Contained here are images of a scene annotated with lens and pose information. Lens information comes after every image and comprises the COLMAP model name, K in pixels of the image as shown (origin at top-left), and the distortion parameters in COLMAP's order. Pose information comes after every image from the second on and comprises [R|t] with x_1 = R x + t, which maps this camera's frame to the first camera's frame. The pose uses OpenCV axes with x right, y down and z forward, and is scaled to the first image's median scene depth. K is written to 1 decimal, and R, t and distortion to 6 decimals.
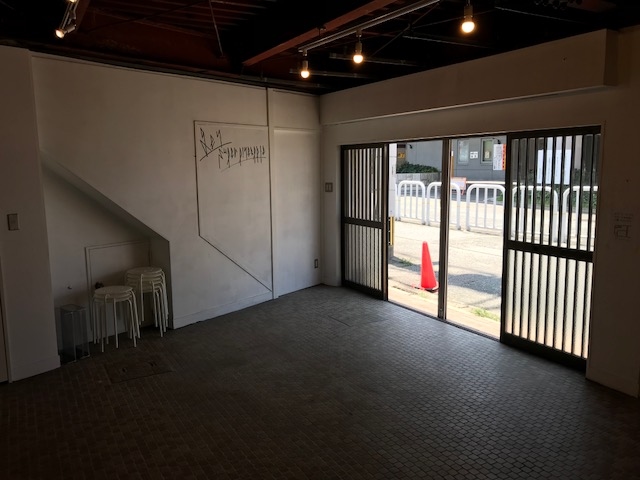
lens RADIAL K [[524.4, 0, 320.0], [0, 524.4, 240.0], [0, 0, 1]] dist [0.057496, -0.072216]
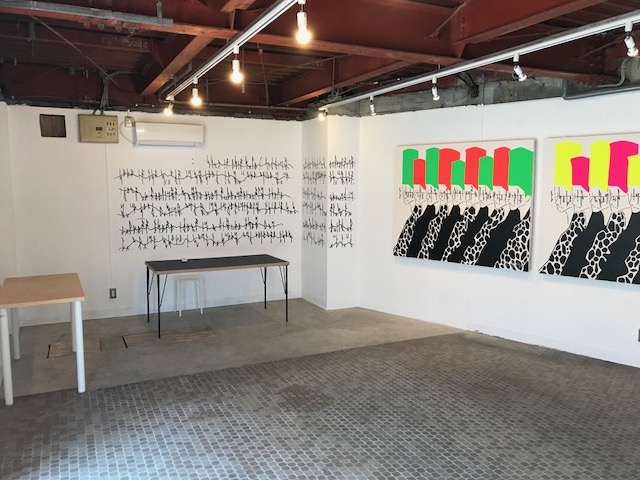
lens RADIAL K [[524.4, 0, 320.0], [0, 524.4, 240.0], [0, 0, 1]] dist [0.057496, -0.072216]
pose [[-0.997589, 0.001194, 0.069394, 0.002816], [0.019142, 0.965803, 0.258570, -0.169825], [-0.066712, 0.259275, -0.963497, 1.082058]]
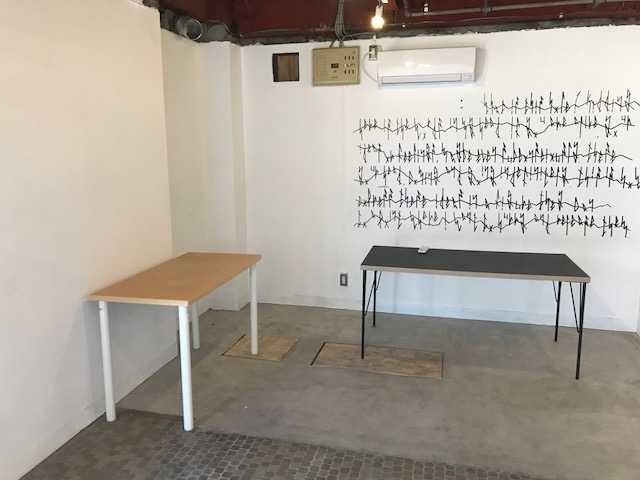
lens RADIAL K [[524.4, 0, 320.0], [0, 524.4, 240.0], [0, 0, 1]] dist [0.057496, -0.072216]
pose [[-0.716876, -0.110729, 0.688352, -0.047484], [0.117167, 0.954132, 0.275505, -0.091940], [-0.687285, 0.278155, -0.671020, 0.670257]]
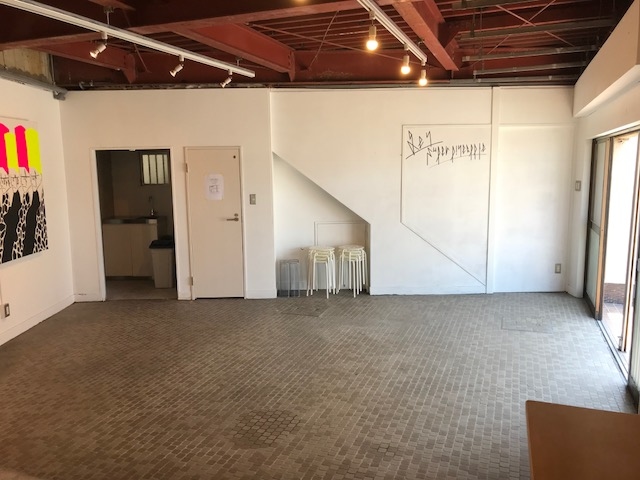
lens RADIAL K [[524.4, 0, 320.0], [0, 524.4, 240.0], [0, 0, 1]] dist [0.057496, -0.072216]
pose [[0.633913, 0.113325, -0.765057, 0.538704], [-0.107030, 0.992543, 0.058338, -0.017626], [0.765963, 0.044903, 0.641314, 0.103820]]
